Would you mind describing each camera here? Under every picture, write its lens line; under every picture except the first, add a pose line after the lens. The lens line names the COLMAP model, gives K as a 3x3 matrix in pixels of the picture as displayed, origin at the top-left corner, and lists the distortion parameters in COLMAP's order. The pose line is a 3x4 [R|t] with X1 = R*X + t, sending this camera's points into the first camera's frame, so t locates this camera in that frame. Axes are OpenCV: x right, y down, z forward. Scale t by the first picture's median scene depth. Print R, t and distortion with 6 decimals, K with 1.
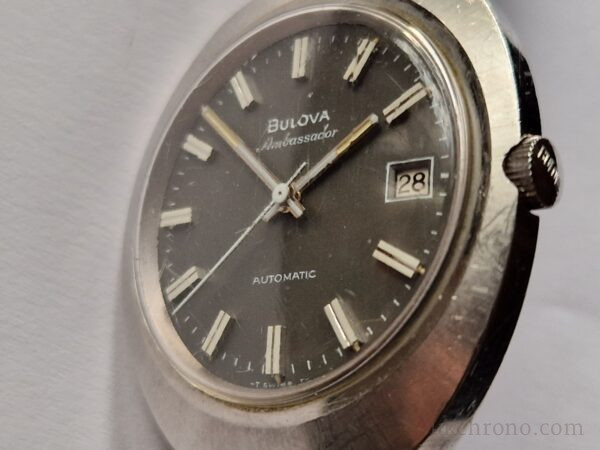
lens RADIAL K [[1281.0, 0, 298.4], [0, 1281.0, 226.2], [0, 0, 1]] dist [-0.016703, 0.000000]
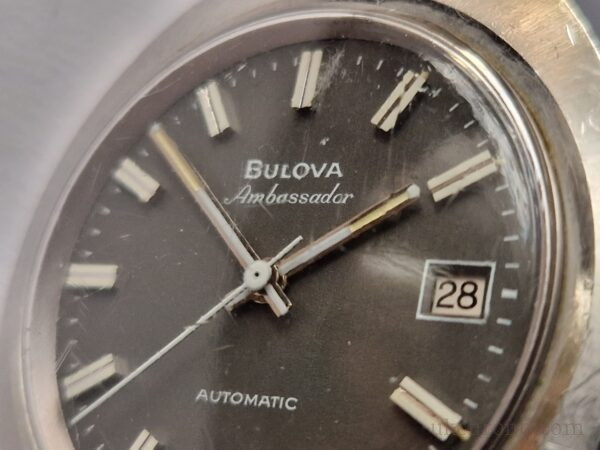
lens RADIAL K [[1281.0, 0, 300.8], [0, 1281.0, 228.7], [0, 0, 1]] dist [-0.016703, 0.000000]
pose [[0.981809, 0.144990, 0.122591, -0.078347], [-0.147906, 0.988888, 0.014979, -0.063532], [-0.119057, -0.032838, 0.992344, 0.320334]]
